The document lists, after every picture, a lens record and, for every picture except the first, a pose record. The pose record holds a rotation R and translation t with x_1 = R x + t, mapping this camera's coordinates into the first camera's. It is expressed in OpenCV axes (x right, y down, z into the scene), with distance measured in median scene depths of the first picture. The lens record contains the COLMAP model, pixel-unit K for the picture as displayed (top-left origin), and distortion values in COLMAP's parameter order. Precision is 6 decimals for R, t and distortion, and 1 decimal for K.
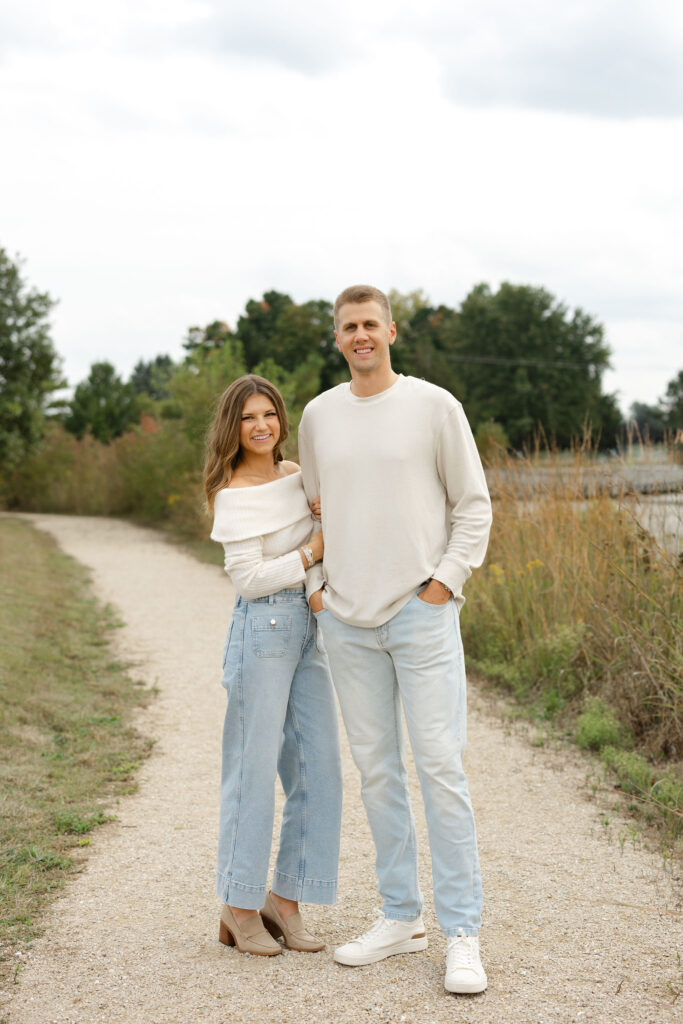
lens RADIAL K [[1827.8, 0, 340.7], [0, 1827.8, 373.8], [0, 0, 1]] dist [-0.010336, 0.219382]
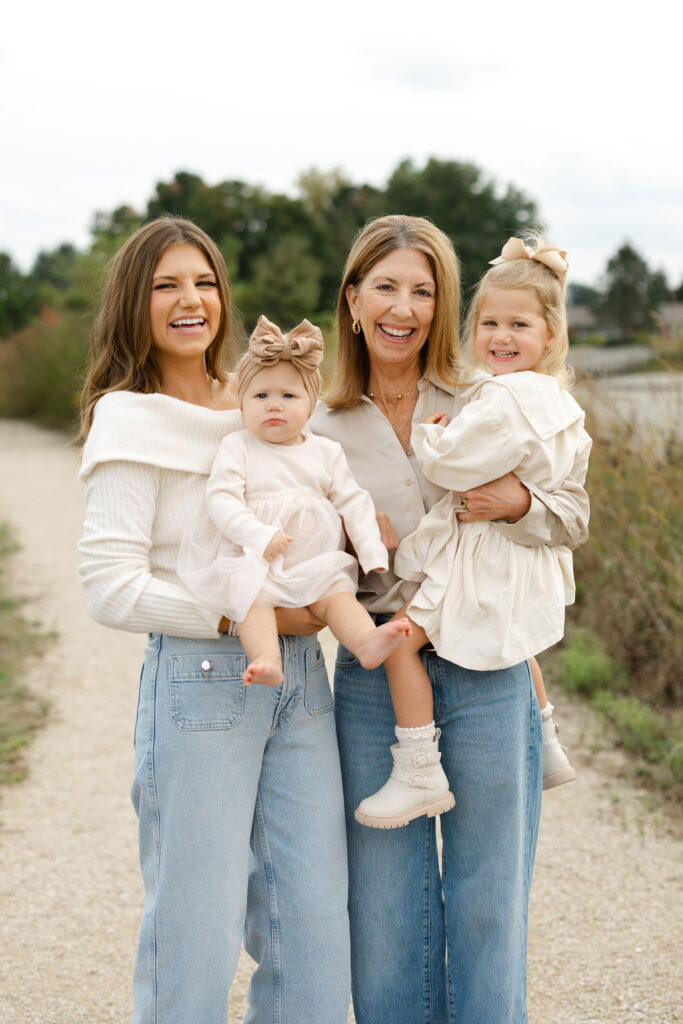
lens RADIAL K [[1850.1, 0, 341.9], [0, 1850.1, 412.5], [0, 0, 1]] dist [0.009483, 0.023052]
pose [[0.998673, -0.027065, 0.043825, -0.004103], [0.023398, 0.996347, 0.082133, 0.005545], [-0.045888, -0.080998, 0.995657, 0.158018]]
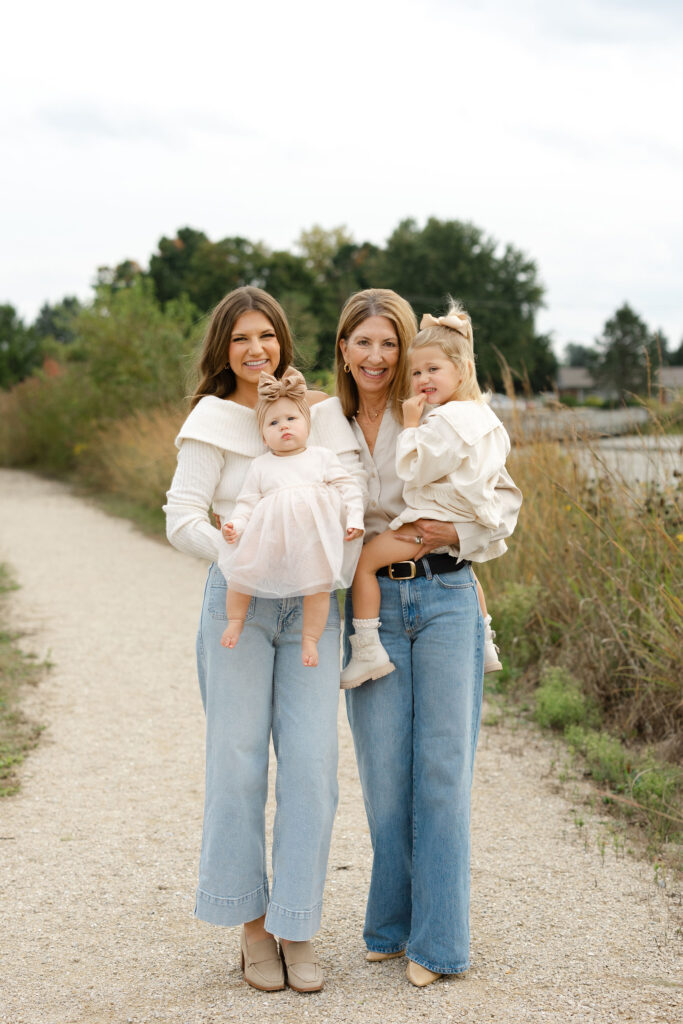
lens RADIAL K [[1861.9, 0, 302.3], [0, 1861.9, 394.3], [0, 0, 1]] dist [0.035699, -0.039945]
pose [[0.999711, -0.009490, 0.022086, 0.000956], [0.008628, 0.999211, 0.038772, 0.011731], [-0.022437, -0.038570, 0.999004, 0.117888]]
